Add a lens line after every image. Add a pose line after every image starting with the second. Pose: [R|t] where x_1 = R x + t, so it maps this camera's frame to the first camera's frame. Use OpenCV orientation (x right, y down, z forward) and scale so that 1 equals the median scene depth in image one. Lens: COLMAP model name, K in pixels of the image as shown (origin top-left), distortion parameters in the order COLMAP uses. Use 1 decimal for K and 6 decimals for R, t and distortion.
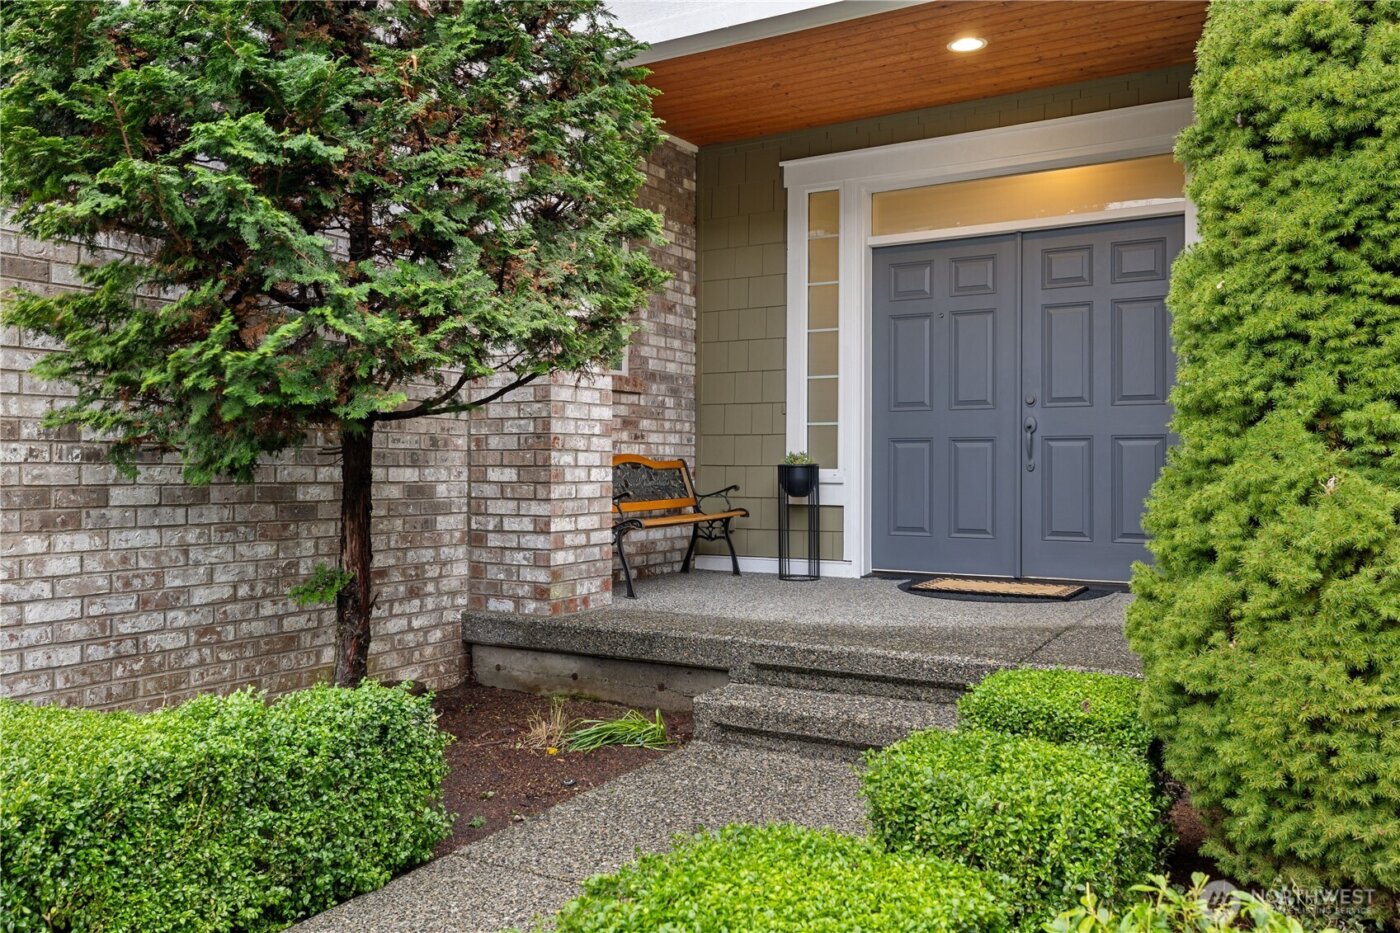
lens RADIAL K [[1123.4, 0, 700.0], [0, 1123.4, 466.5], [0, 0, 1]] dist [-0.004297, -0.000153]
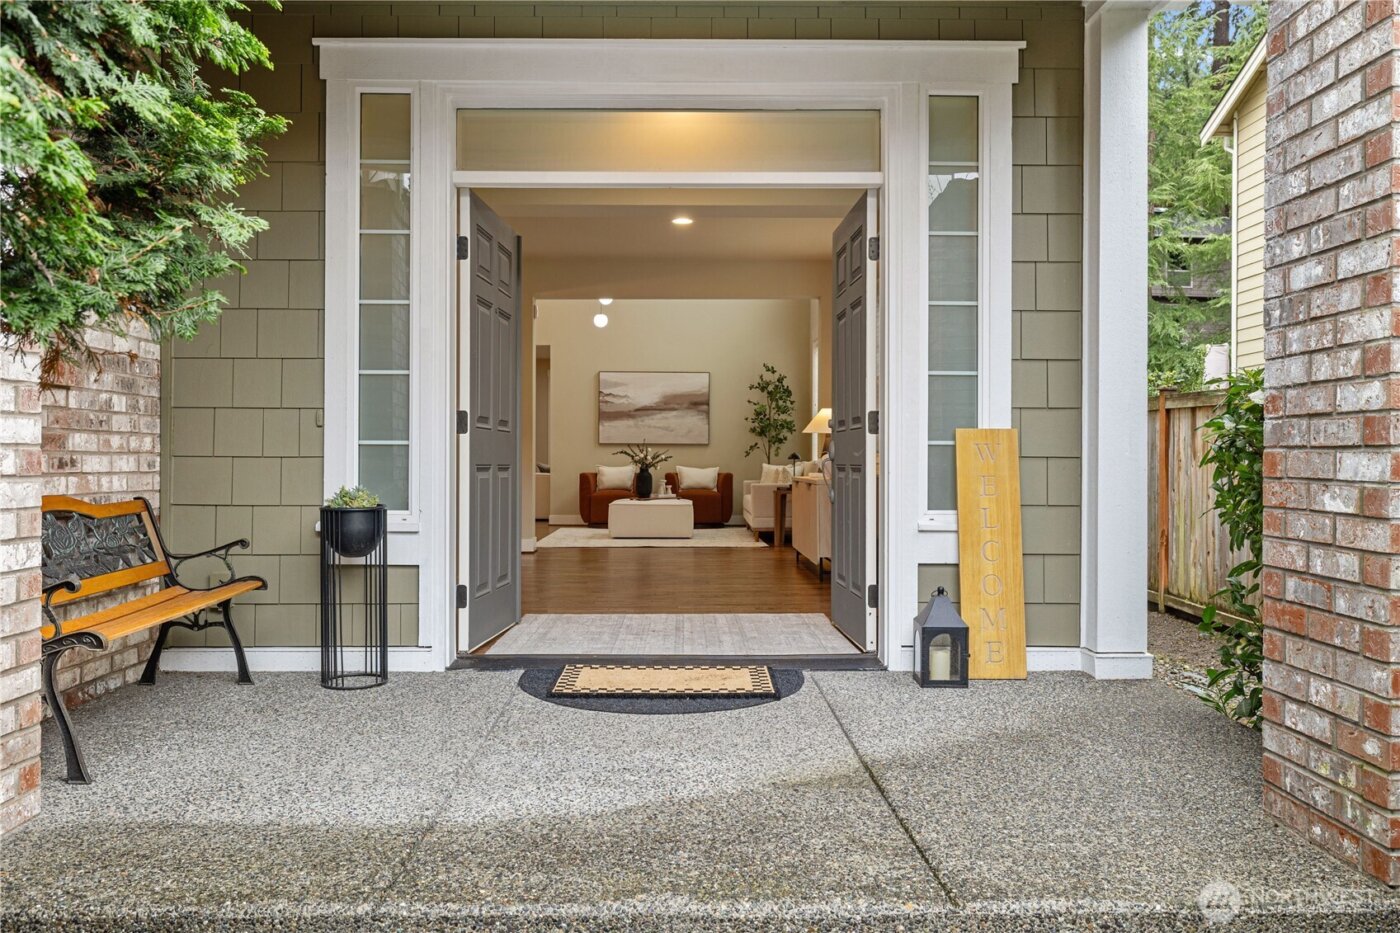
lens RADIAL K [[1063.0, 0, 700.0], [0, 1063.0, 466.5], [0, 0, 1]] dist [0.005214, -0.006409]
pose [[0.851893, -0.002610, 0.523710, -0.062493], [-0.001790, 0.999967, 0.007895, -0.029195], [-0.523713, -0.007663, 0.851860, 0.363686]]
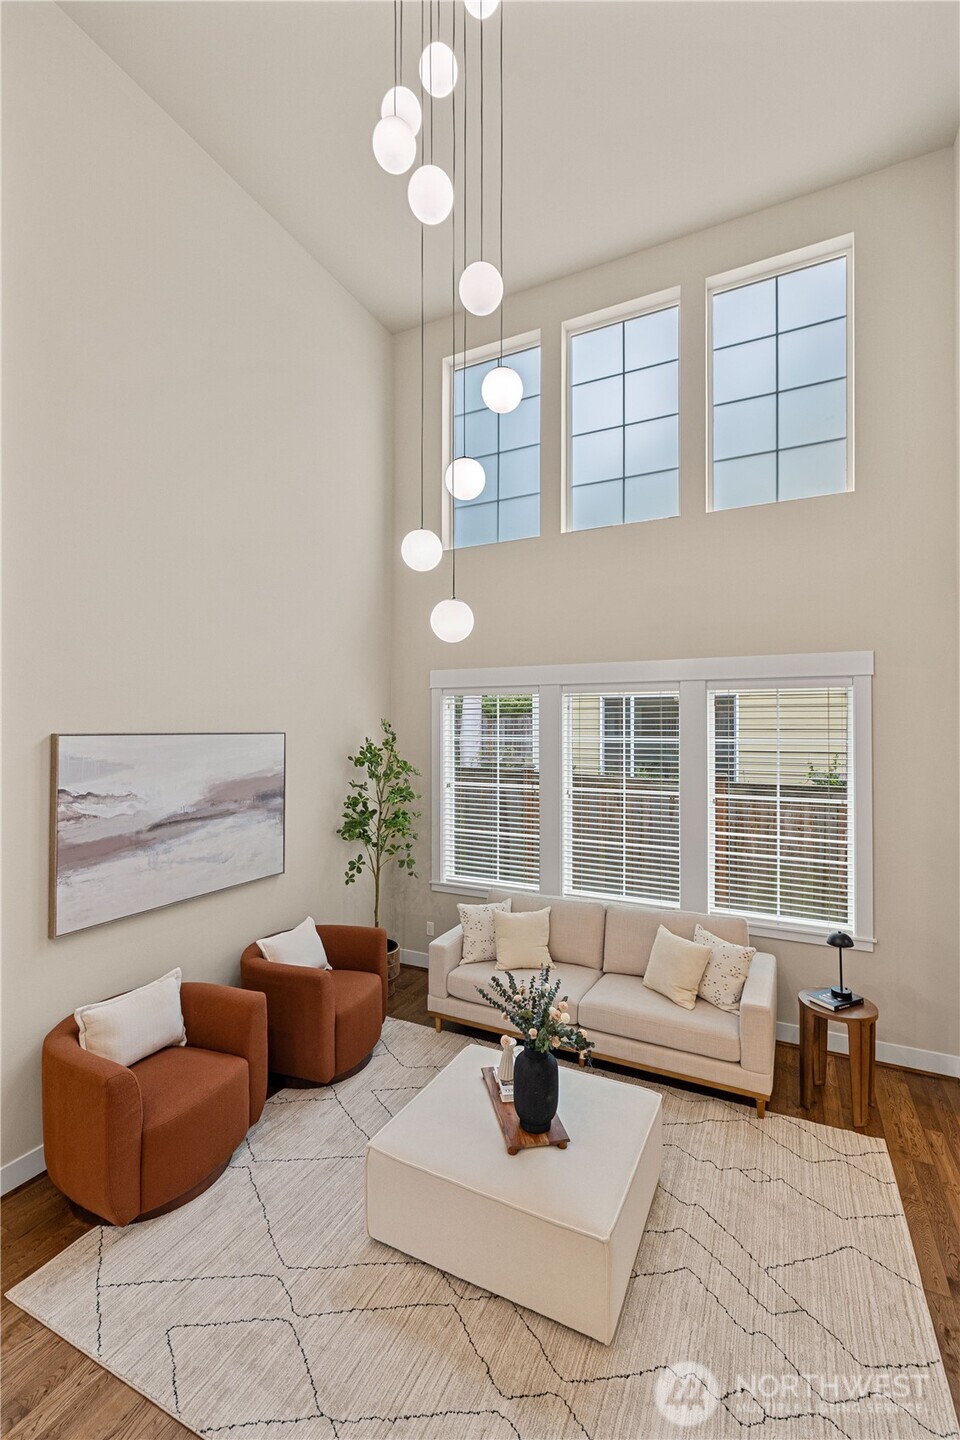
lens RADIAL K [[606.8, 0, 480.0], [0, 606.8, 720.0], [0, 0, 1]] dist [0.000402, -0.000057]
pose [[-0.073392, 0.008254, 0.997269, 0.416184], [-0.006120, 0.999943, -0.008727, -0.204897], [-0.997284, -0.006743, -0.073338, 1.970414]]
